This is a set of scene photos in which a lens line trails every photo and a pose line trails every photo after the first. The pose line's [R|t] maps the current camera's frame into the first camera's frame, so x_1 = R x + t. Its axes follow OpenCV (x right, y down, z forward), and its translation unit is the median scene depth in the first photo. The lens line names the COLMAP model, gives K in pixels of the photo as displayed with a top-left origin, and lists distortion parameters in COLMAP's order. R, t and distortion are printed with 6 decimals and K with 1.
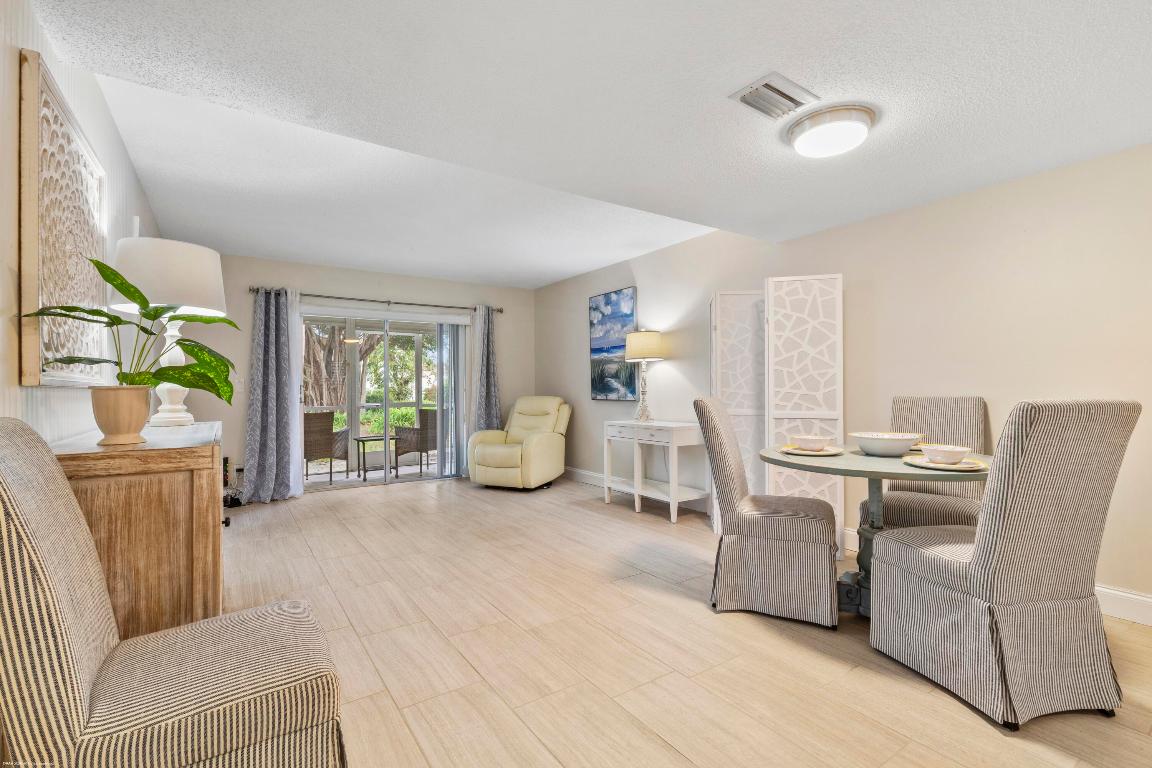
lens RADIAL K [[522.9, 0, 581.0], [0, 522.9, 389.6], [0, 0, 1]] dist [0.010872, 0.000035]
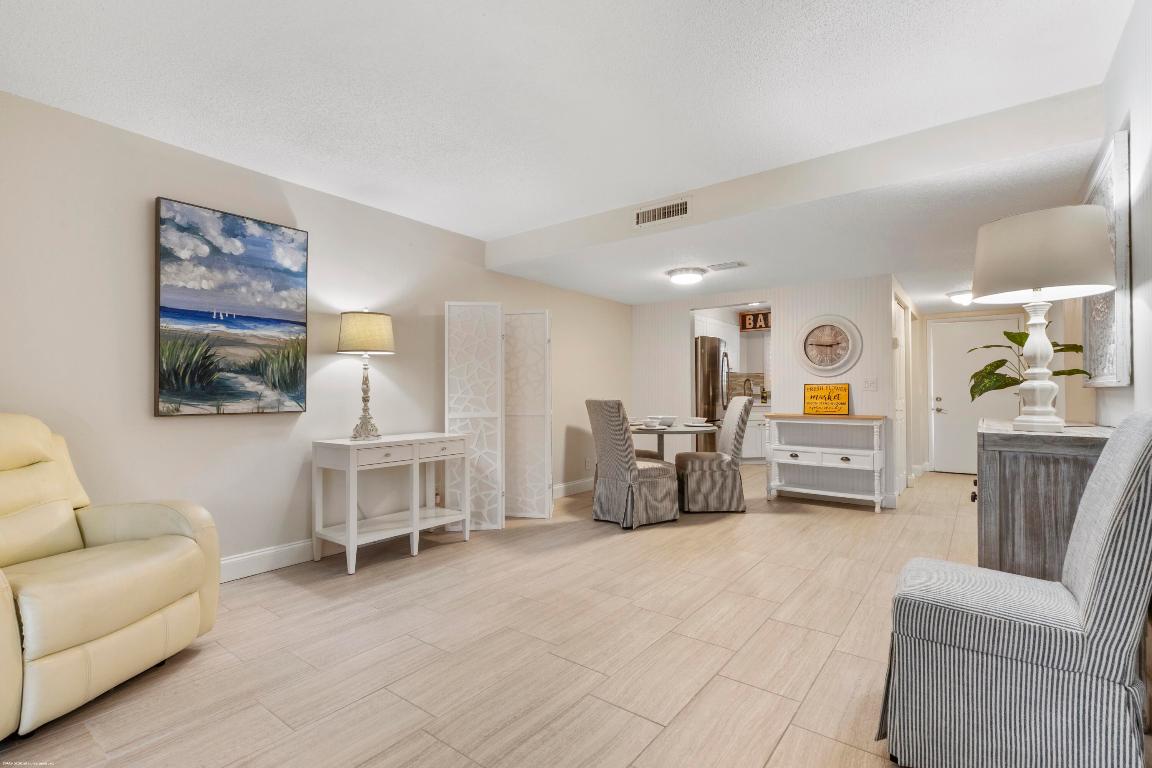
lens RADIAL K [[522.9, 0, 582.1], [0, 522.9, 389.7], [0, 0, 1]] dist [0.010872, 0.000035]
pose [[-0.315263, 0.013613, 0.948907, -0.588112], [0.004751, 0.999907, -0.012766, 0.003876], [-0.948992, 0.000484, -0.315299, 0.854800]]
